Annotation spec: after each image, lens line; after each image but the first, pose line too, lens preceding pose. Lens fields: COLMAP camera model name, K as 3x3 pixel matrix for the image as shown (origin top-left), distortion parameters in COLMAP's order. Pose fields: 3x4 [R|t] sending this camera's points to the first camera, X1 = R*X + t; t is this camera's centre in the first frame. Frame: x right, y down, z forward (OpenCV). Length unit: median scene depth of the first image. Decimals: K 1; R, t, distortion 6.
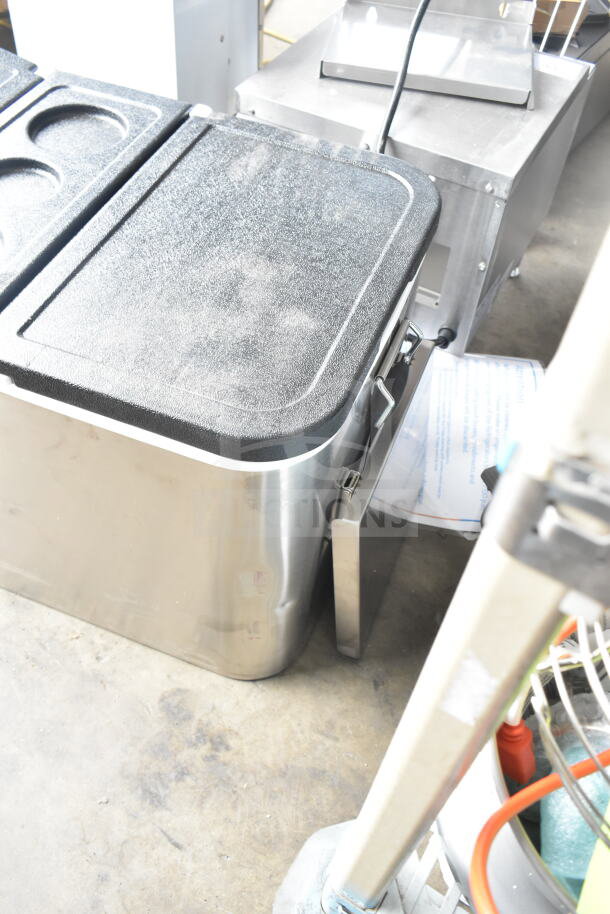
lens RADIAL K [[819.3, 0, 299.8], [0, 819.3, 461.6], [0, 0, 1]] dist [-0.001701, 0.004548]
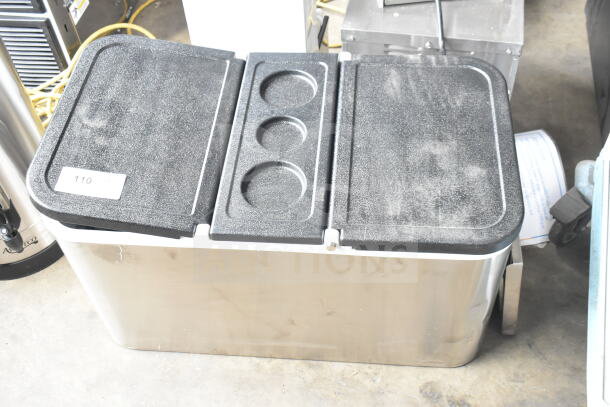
lens RADIAL K [[686.2, 0, 303.7], [0, 686.2, 201.3], [0, 0, 1]] dist [-0.018209, 0.000000]
pose [[0.954483, -0.284936, 0.088170, -0.419951], [0.283620, 0.958546, 0.027371, -0.204720], [-0.092314, -0.001118, 0.995729, -0.417652]]
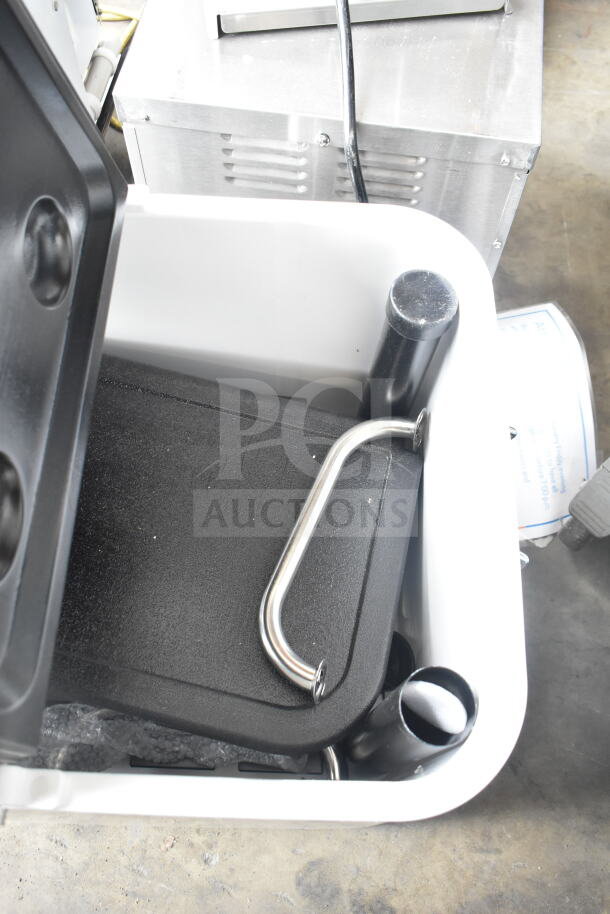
lens RADIAL K [[801.0, 0, 311.0], [0, 801.0, 457.2], [0, 0, 1]] dist [0.000607, -0.011217]
pose [[0.940800, -0.319930, 0.111983, -0.107482], [0.281099, 0.921007, 0.269686, -0.348637], [-0.189418, -0.222242, 0.956415, 0.292501]]
